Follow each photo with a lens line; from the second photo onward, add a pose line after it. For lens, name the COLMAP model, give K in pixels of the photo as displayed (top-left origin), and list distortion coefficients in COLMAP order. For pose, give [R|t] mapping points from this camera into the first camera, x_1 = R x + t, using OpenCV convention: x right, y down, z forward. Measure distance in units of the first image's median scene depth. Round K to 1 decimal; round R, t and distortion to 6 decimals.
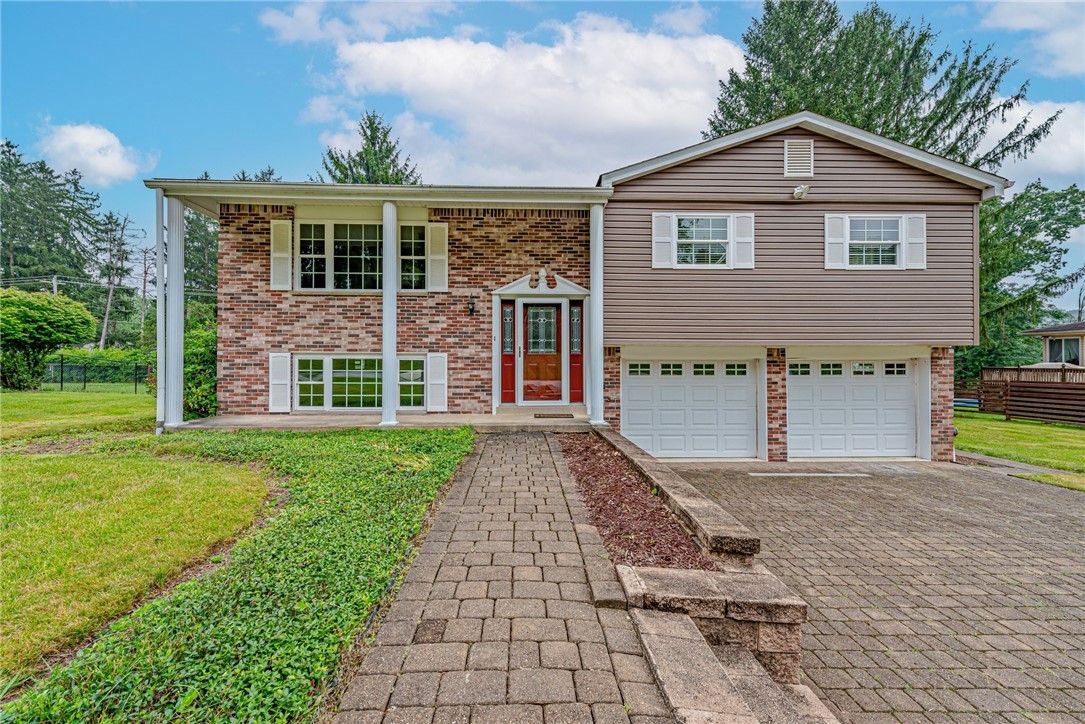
lens RADIAL K [[437.5, 0, 544.5], [0, 437.5, 360.7], [0, 0, 1]] dist [0.009159, -0.000603]
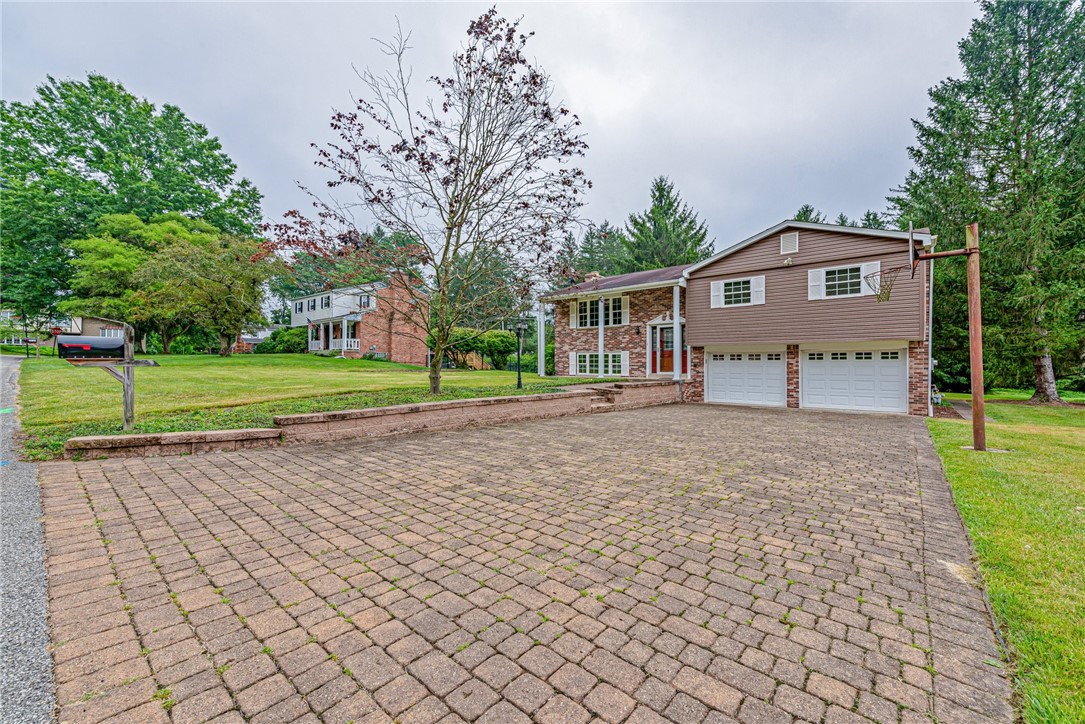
lens RADIAL K [[437.5, 0, 540.3], [0, 437.5, 361.1], [0, 0, 1]] dist [0.009159, -0.000603]
pose [[0.739303, -0.005468, -0.673350, 0.997835], [0.002104, 0.999981, -0.005811, 0.048739], [0.673369, 0.002879, 0.739301, -1.046206]]
